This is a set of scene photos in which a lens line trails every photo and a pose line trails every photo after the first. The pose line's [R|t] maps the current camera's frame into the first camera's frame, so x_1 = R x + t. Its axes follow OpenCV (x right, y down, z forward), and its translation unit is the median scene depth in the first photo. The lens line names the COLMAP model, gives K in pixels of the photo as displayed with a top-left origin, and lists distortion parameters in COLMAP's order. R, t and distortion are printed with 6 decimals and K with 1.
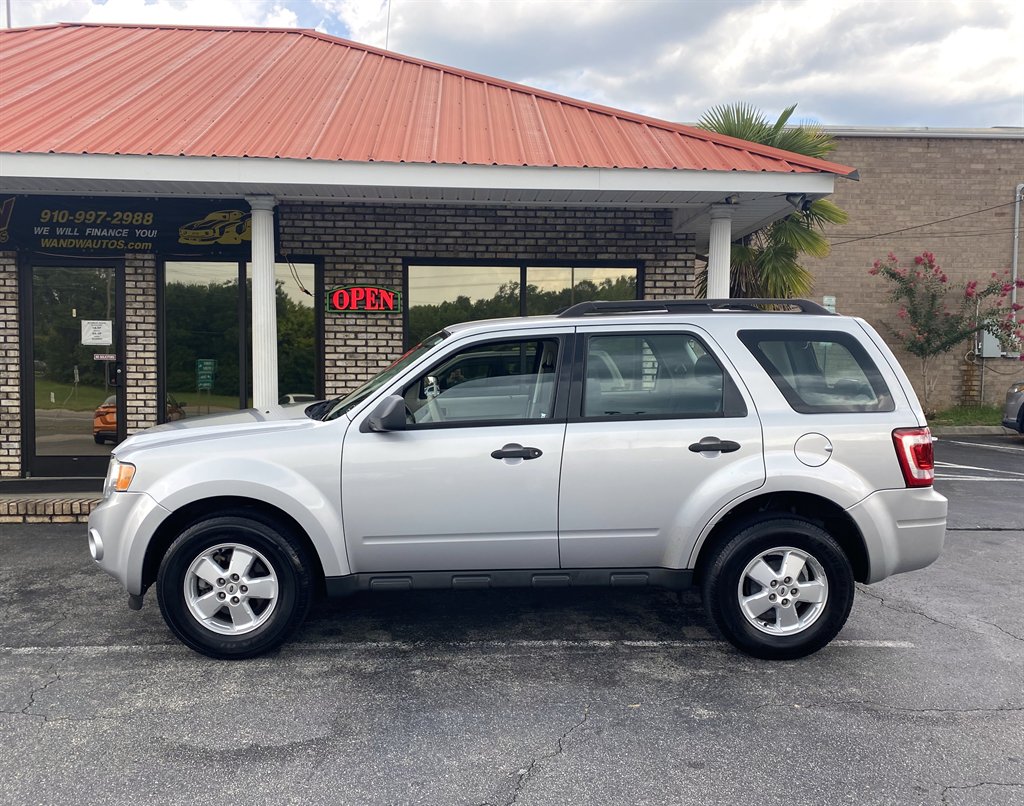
lens RADIAL K [[839.9, 0, 498.4], [0, 839.9, 424.1], [0, 0, 1]] dist [0.072239, -0.125473]
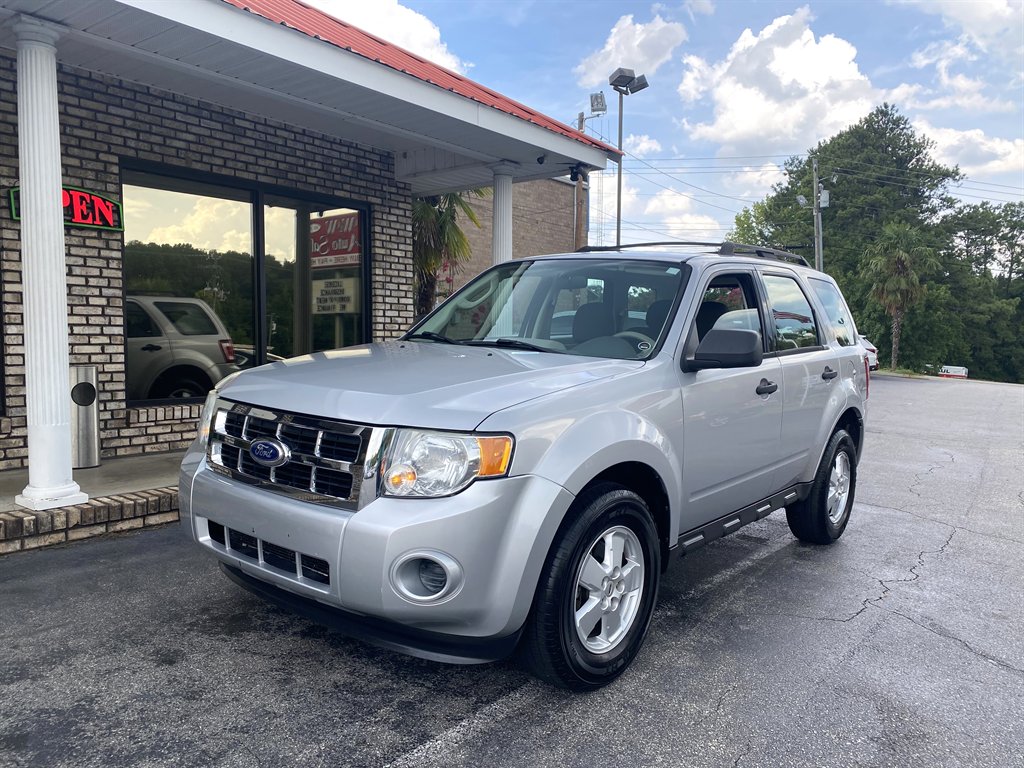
lens RADIAL K [[782.2, 0, 514.5], [0, 782.2, 401.6], [0, 0, 1]] dist [0.075614, -0.110776]
pose [[0.645934, -0.061982, 0.760873, -0.428263], [0.041504, 0.998076, 0.046070, -0.002865], [-0.762264, 0.001821, 0.647263, 0.297505]]
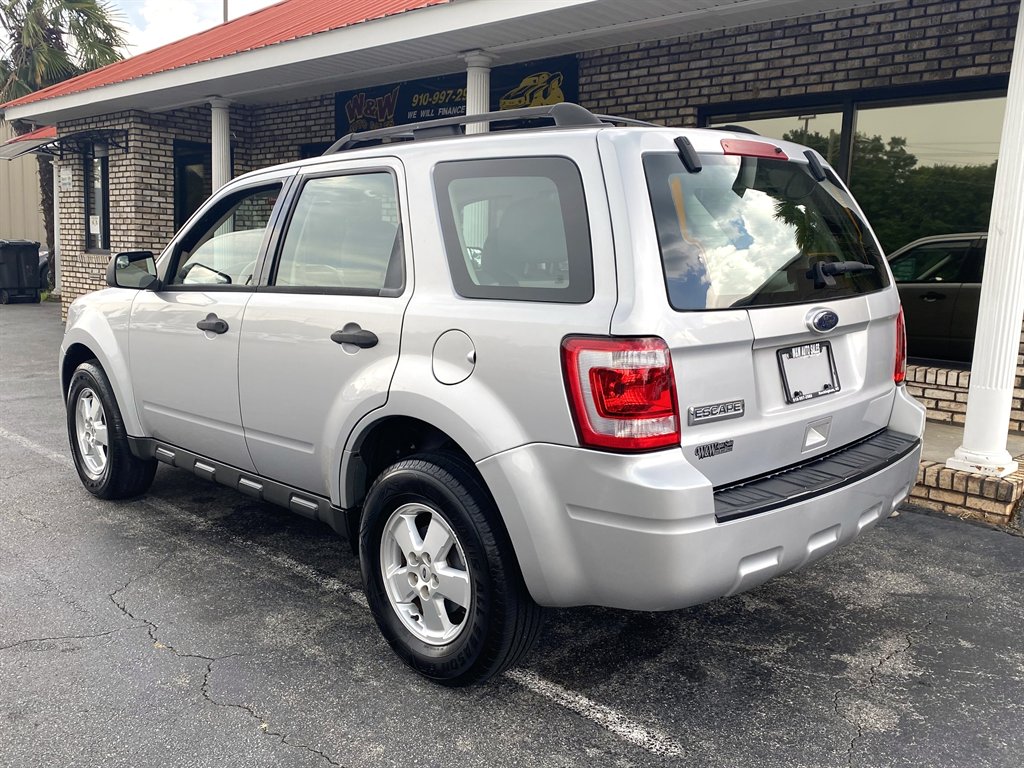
lens RADIAL K [[922.7, 0, 500.0], [0, 922.7, 382.7], [0, 0, 1]] dist [0.061628, -0.090734]
pose [[0.671696, 0.120706, -0.730927, 0.429077], [-0.078126, 0.992677, 0.092137, -0.007638], [0.736696, -0.004783, 0.676207, 0.280738]]
